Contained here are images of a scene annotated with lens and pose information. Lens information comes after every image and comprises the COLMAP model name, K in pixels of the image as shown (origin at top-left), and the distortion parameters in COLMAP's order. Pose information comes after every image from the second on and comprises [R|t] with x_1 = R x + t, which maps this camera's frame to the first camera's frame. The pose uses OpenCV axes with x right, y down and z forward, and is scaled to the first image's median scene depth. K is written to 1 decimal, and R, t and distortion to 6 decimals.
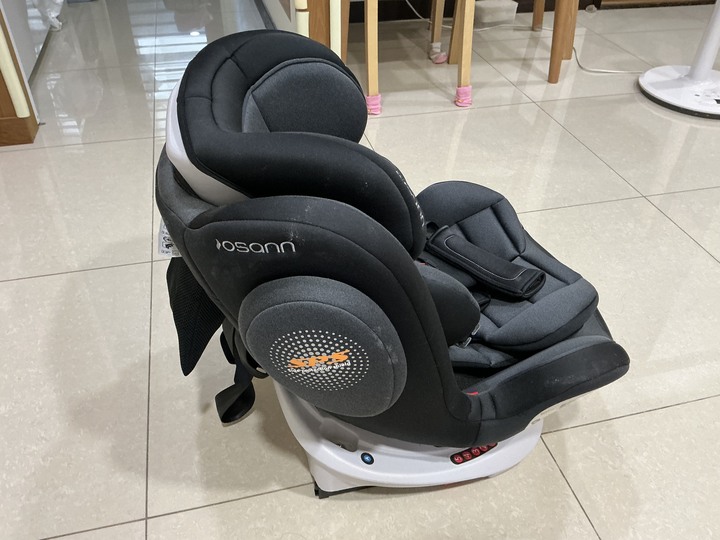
lens RADIAL K [[604.8, 0, 358.9], [0, 604.8, 269.3], [0, 0, 1]] dist [-0.030434, -0.000029]
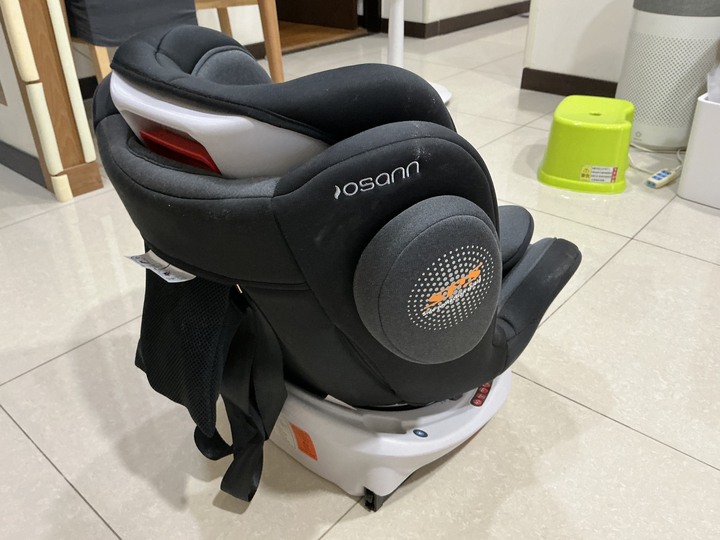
lens RADIAL K [[604.8, 0, 359.0], [0, 604.8, 269.0], [0, 0, 1]] dist [-0.030434, -0.000029]
pose [[0.825002, -0.317489, 0.467518, -0.465259], [0.373171, 0.927316, -0.028777, 0.071111], [-0.424401, 0.198205, 0.883515, 0.165556]]
